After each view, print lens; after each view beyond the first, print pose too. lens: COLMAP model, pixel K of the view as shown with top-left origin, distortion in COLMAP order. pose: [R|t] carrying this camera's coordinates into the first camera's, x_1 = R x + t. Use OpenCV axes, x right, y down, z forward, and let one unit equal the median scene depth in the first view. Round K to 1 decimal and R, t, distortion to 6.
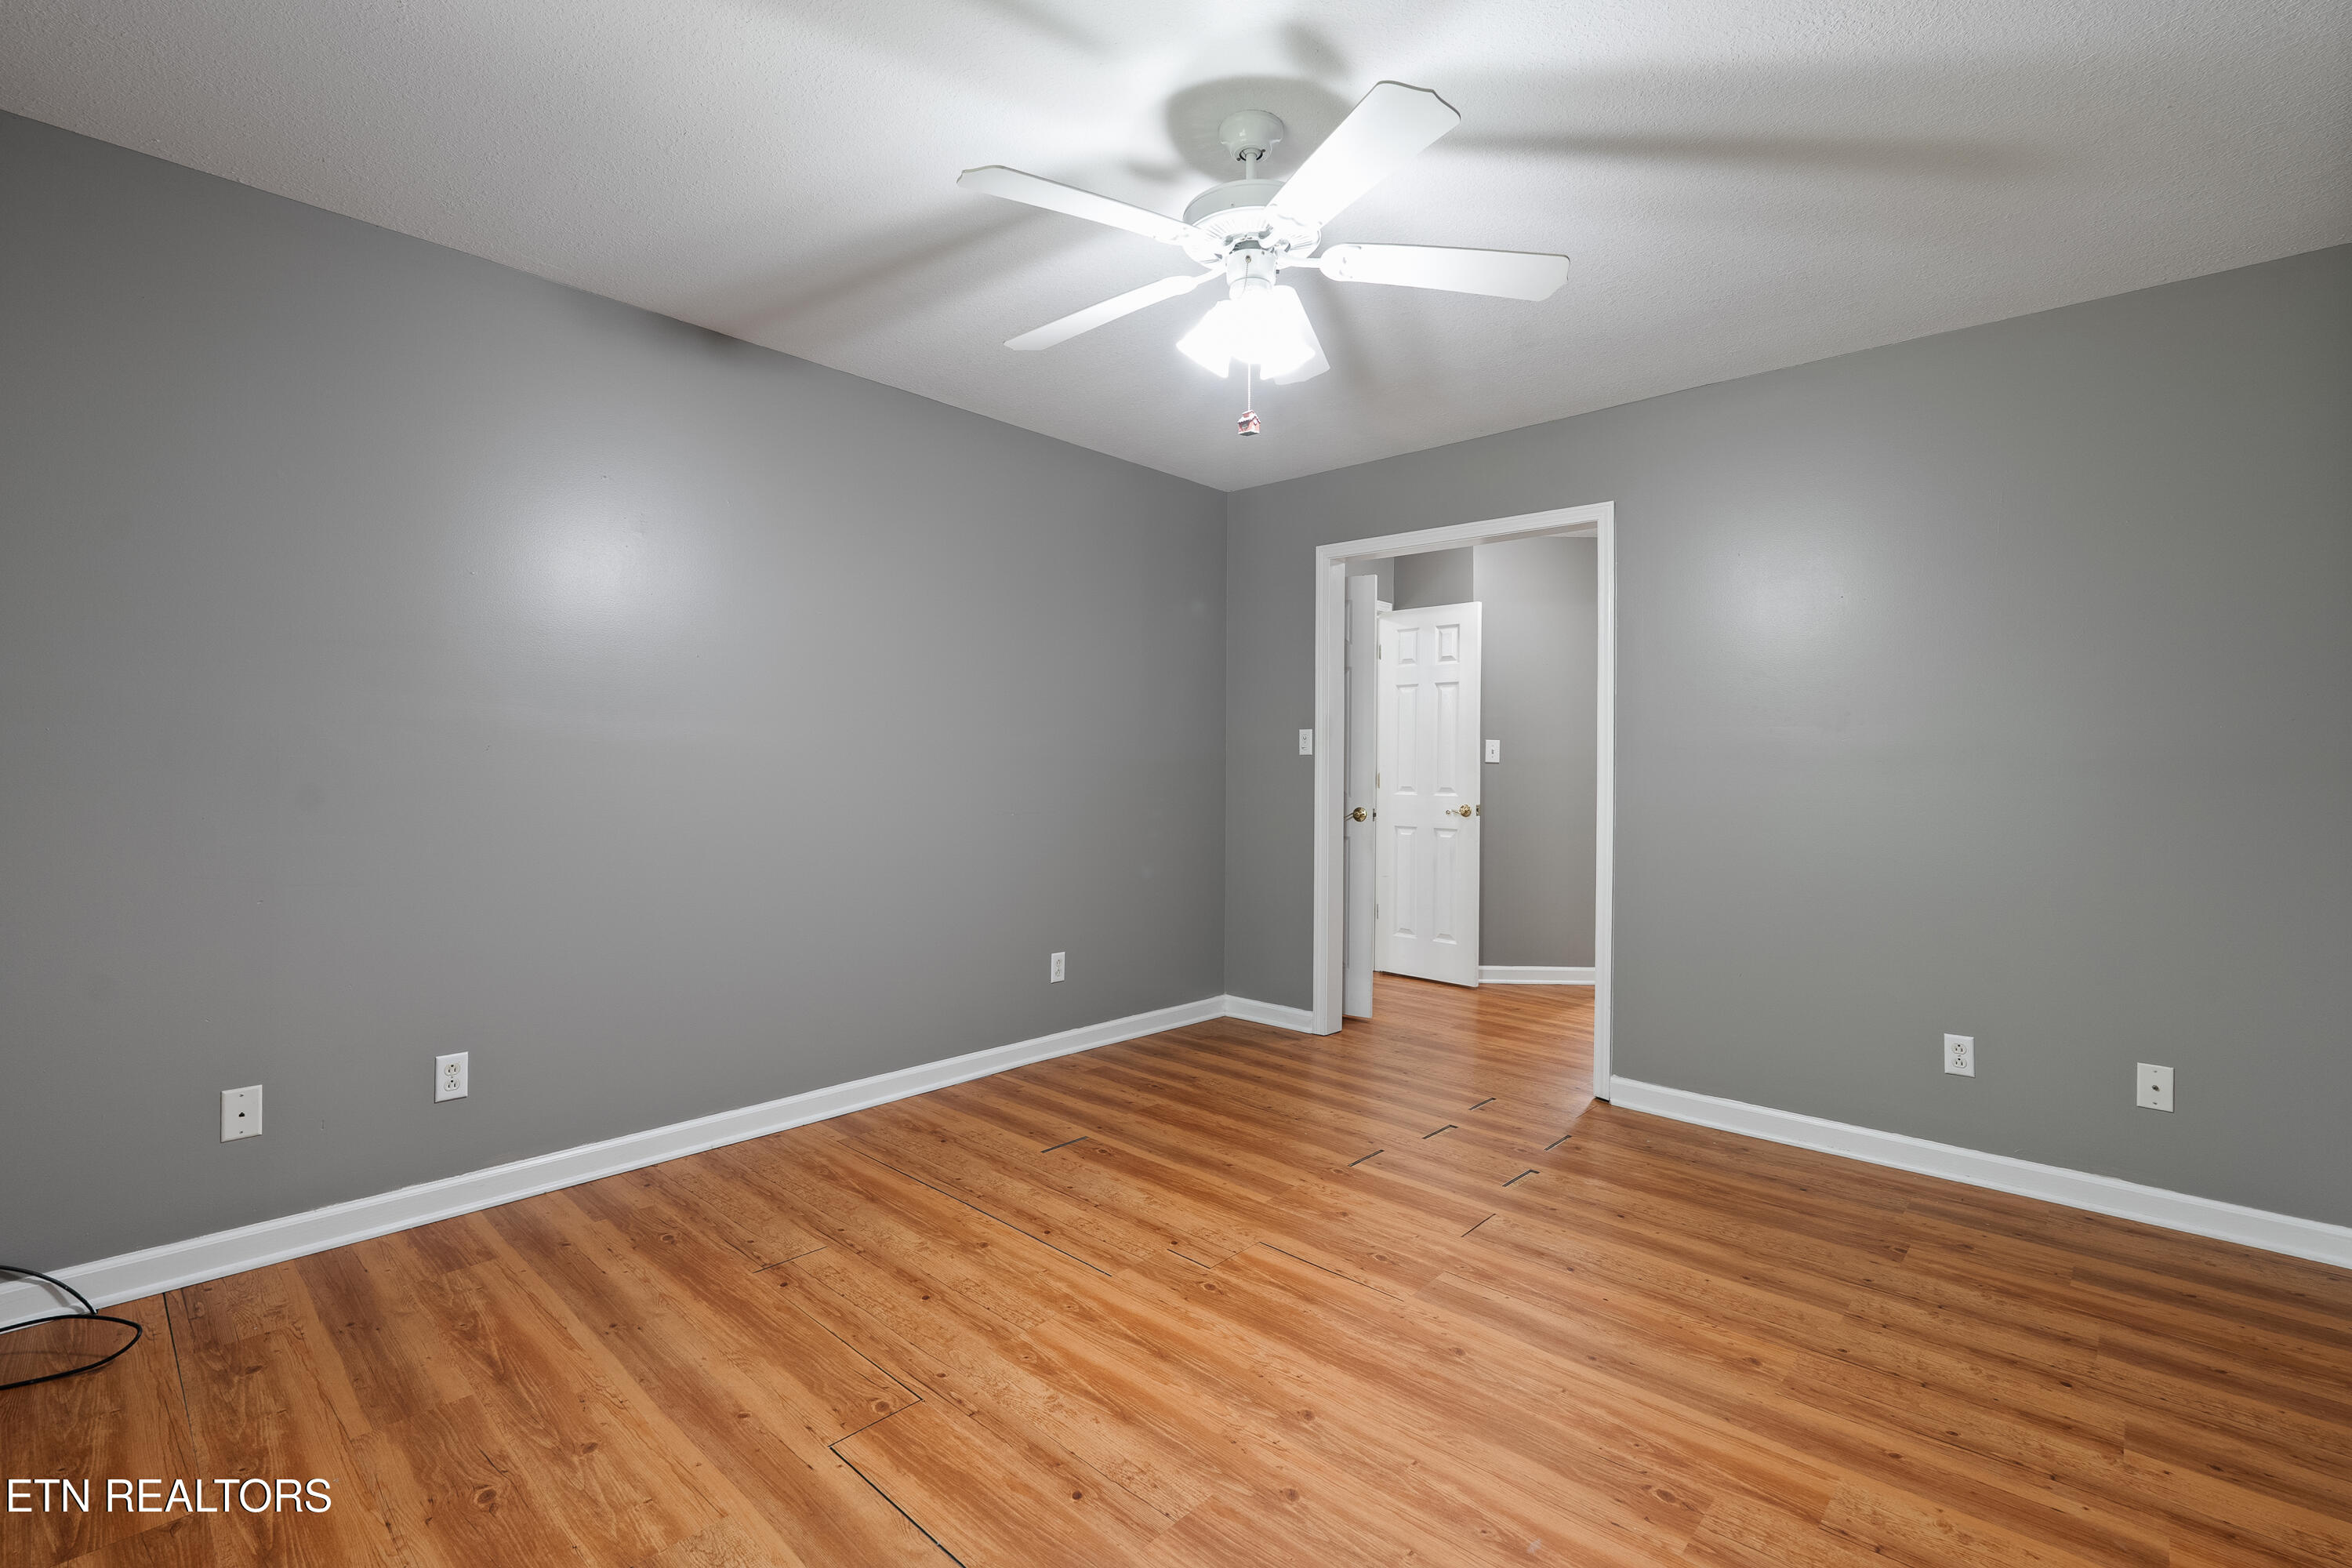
lens RADIAL K [[1031.5, 0, 1179.9], [0, 1031.5, 771.5], [0, 0, 1]] dist [-0.000670, -0.000086]
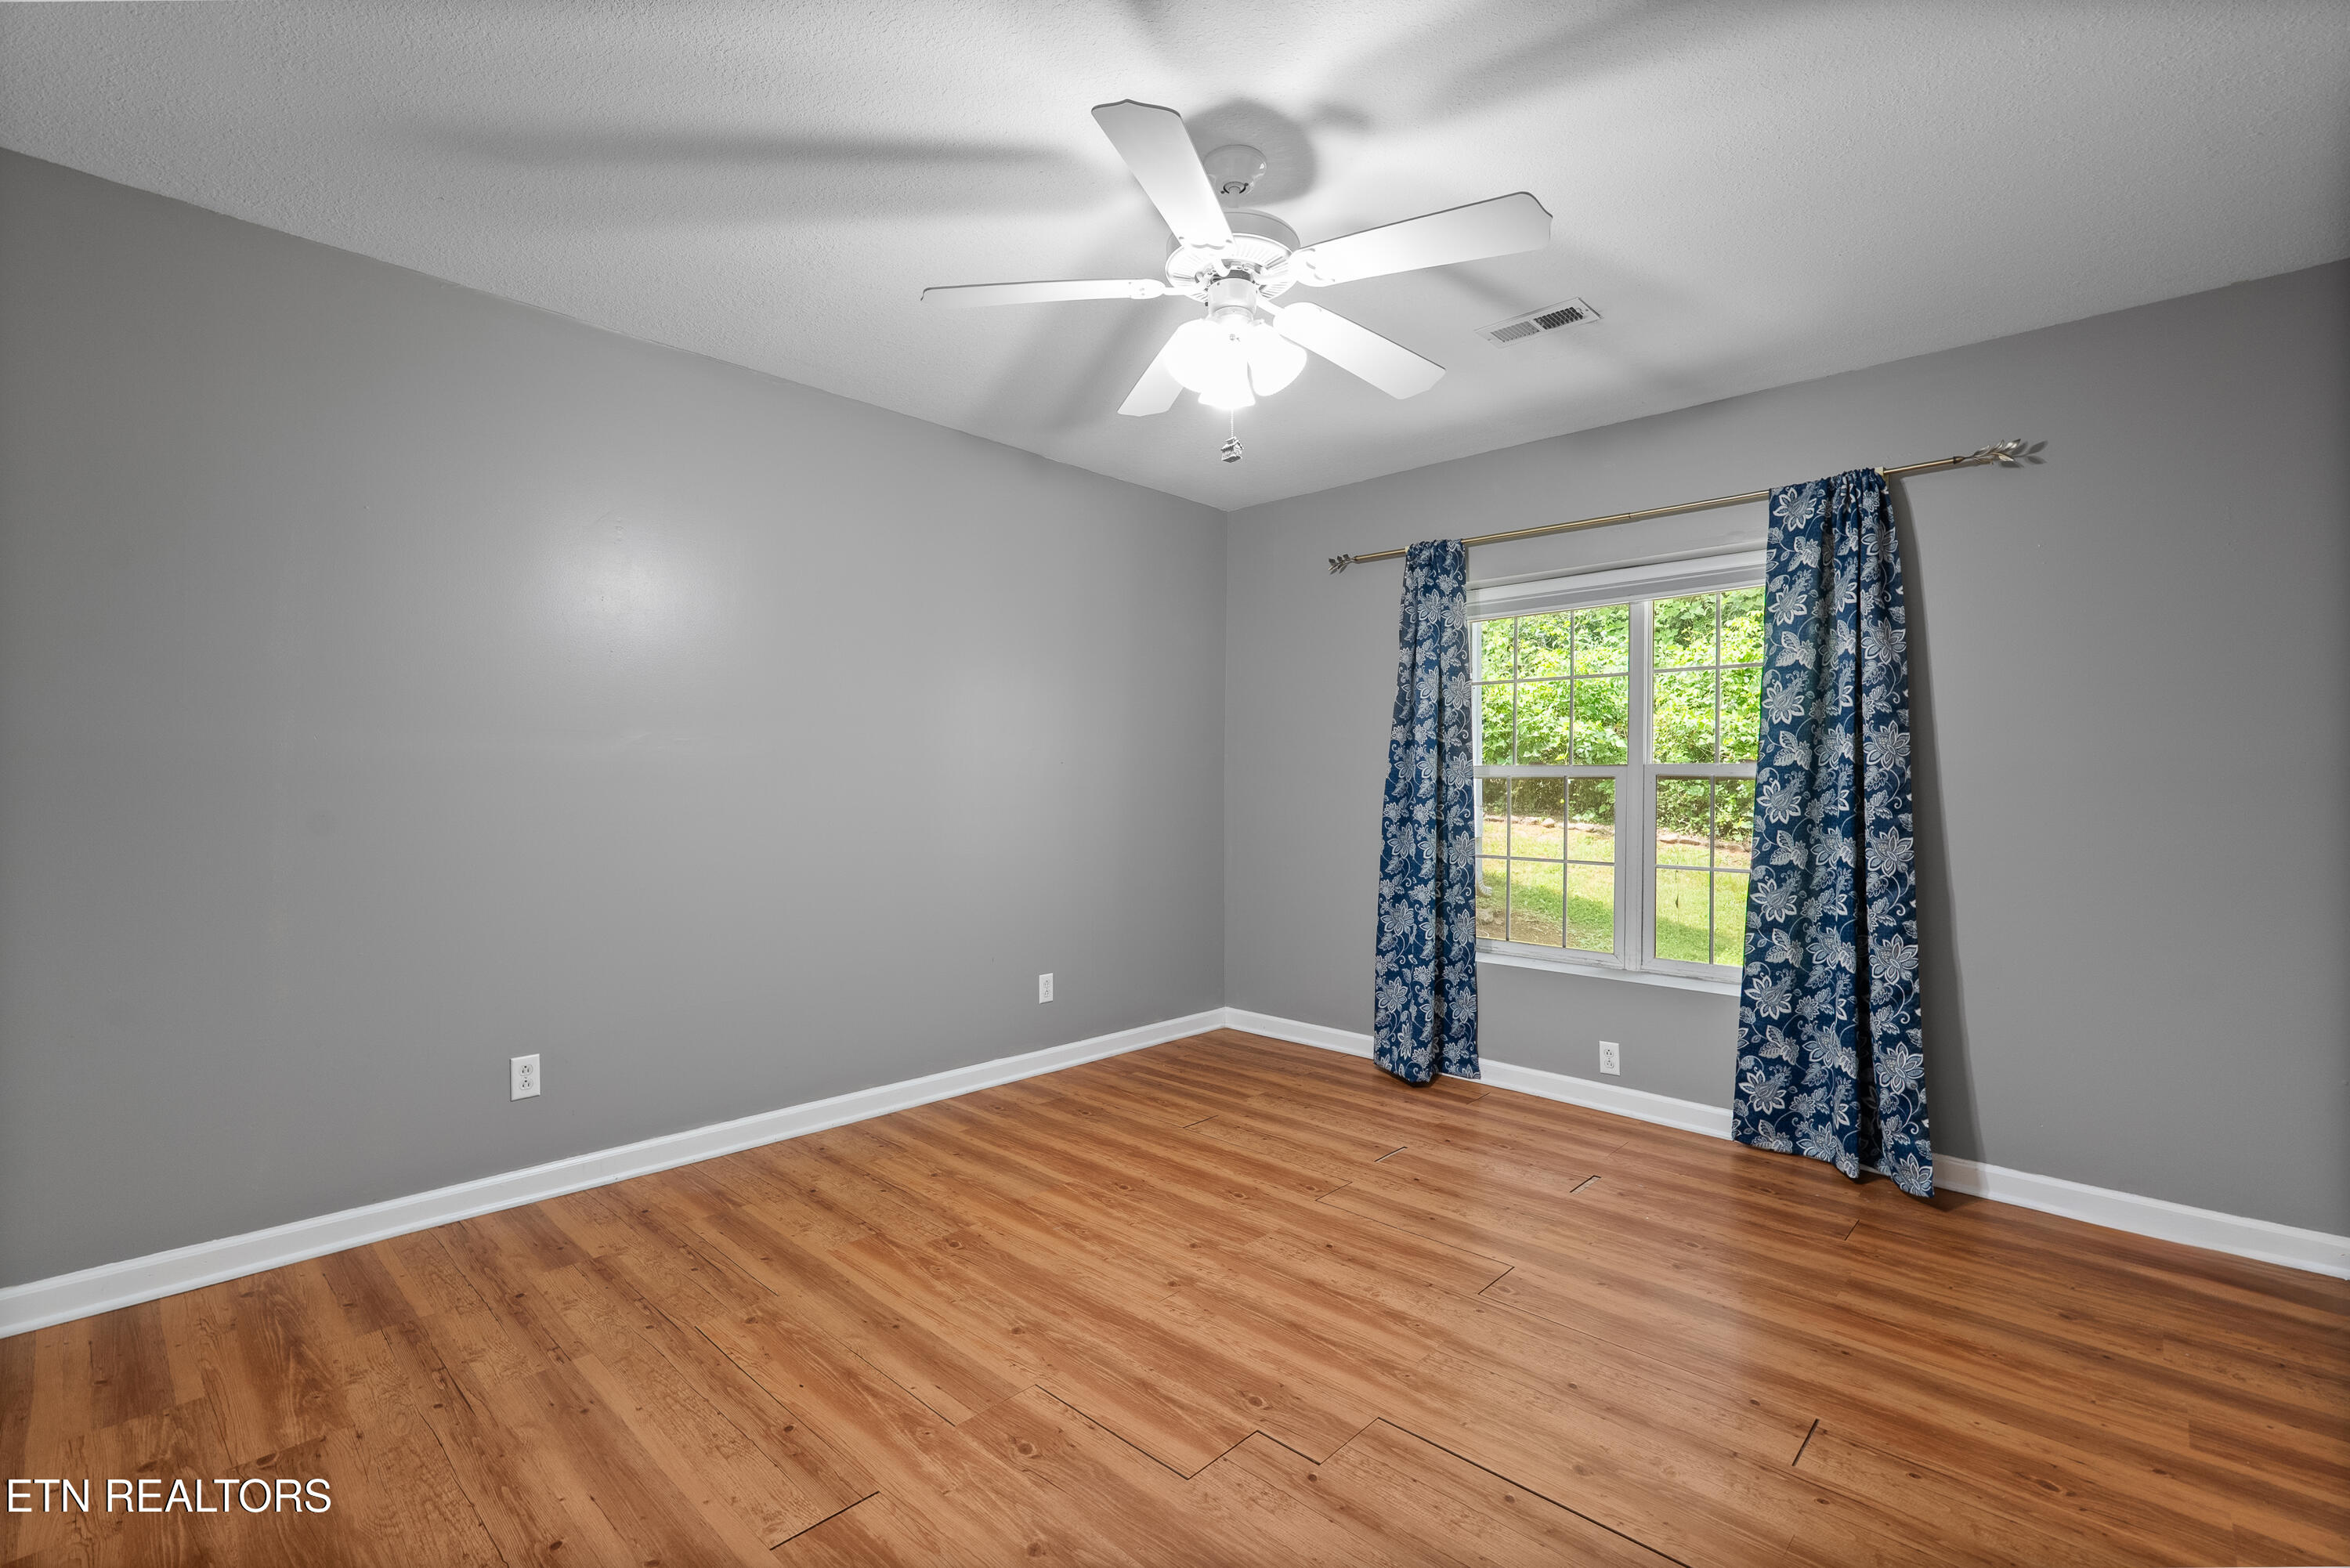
lens RADIAL K [[1030.5, 0, 1175.3], [0, 1030.5, 781.3], [0, 0, 1]] dist [-0.000670, -0.000086]
pose [[-0.999726, -0.020848, 0.010681, 0.102130], [-0.020834, 0.999782, 0.001436, -0.007639], [-0.010709, 0.001213, -0.999942, 1.952758]]
